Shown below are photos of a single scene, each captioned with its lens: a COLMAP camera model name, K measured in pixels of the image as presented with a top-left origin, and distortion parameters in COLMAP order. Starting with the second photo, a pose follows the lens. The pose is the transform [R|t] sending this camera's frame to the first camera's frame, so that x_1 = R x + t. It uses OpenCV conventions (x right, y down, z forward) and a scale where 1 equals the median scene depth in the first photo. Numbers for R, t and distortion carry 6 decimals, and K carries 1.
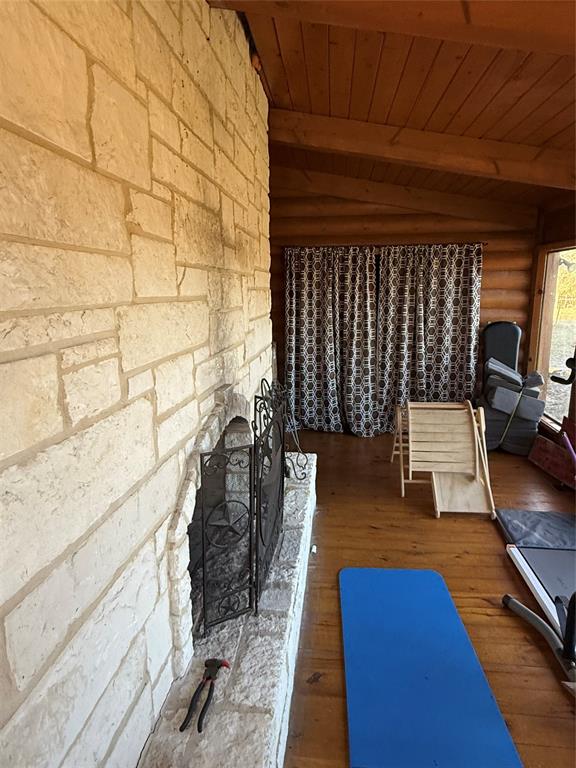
lens RADIAL K [[467.3, 0, 288.1], [0, 467.3, 383.9], [0, 0, 1]] dist [0.004741, -0.001641]
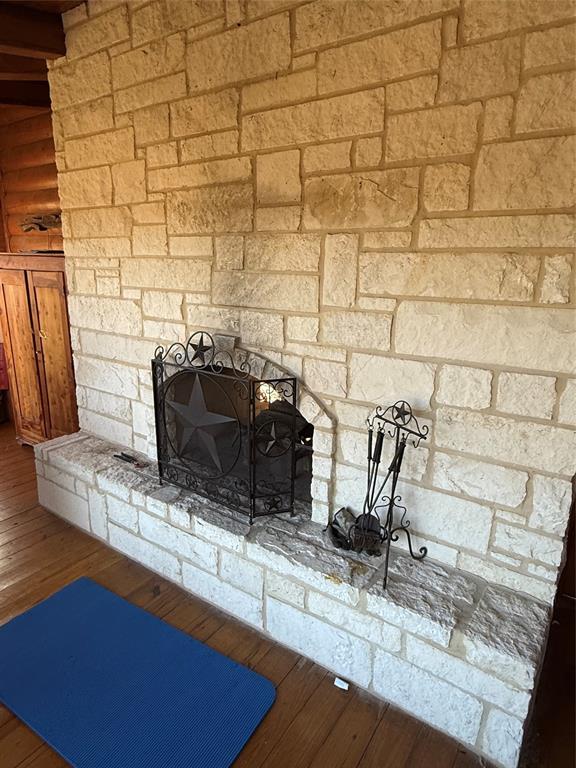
lens RADIAL K [[467.3, 0, 287.4], [0, 467.3, 382.9], [0, 0, 1]] dist [0.004741, -0.001641]
pose [[-0.473911, 0.216697, -0.853493, 1.107140], [-0.190200, 0.921178, 0.339492, -0.426130], [0.859786, 0.323223, -0.395341, 2.222178]]
